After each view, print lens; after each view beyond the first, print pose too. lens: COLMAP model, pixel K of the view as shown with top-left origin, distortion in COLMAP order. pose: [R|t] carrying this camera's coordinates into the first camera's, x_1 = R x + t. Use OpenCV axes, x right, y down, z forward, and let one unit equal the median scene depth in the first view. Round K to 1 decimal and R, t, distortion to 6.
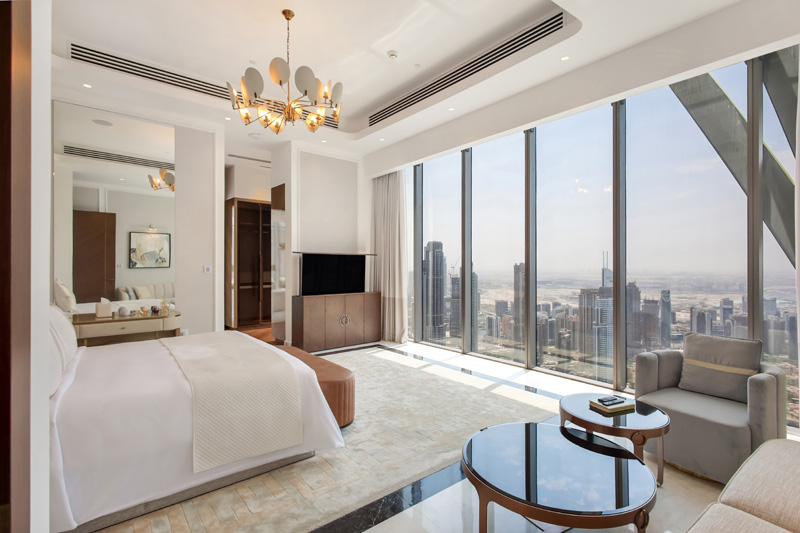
lens RADIAL K [[369.8, 0, 410.8], [0, 369.8, 267.1], [0, 0, 1]] dist [0.000917, 0.000086]
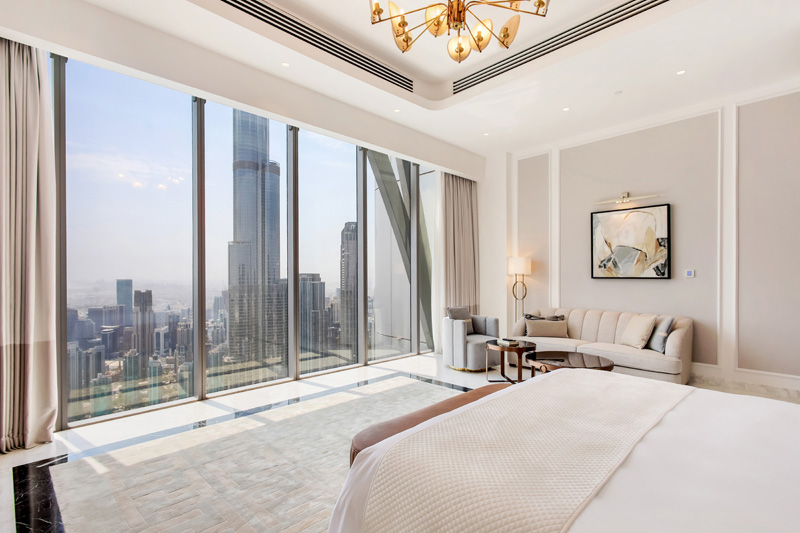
lens RADIAL K [[383.1, 0, 402.1], [0, 383.1, 287.0], [0, 0, 1]] dist [0.003171, 0.000049]
pose [[-0.078984, -0.033073, 0.996327, -0.681196], [-0.005161, 0.999450, 0.032768, 0.000866], [-0.996863, -0.002554, -0.079111, 0.801888]]
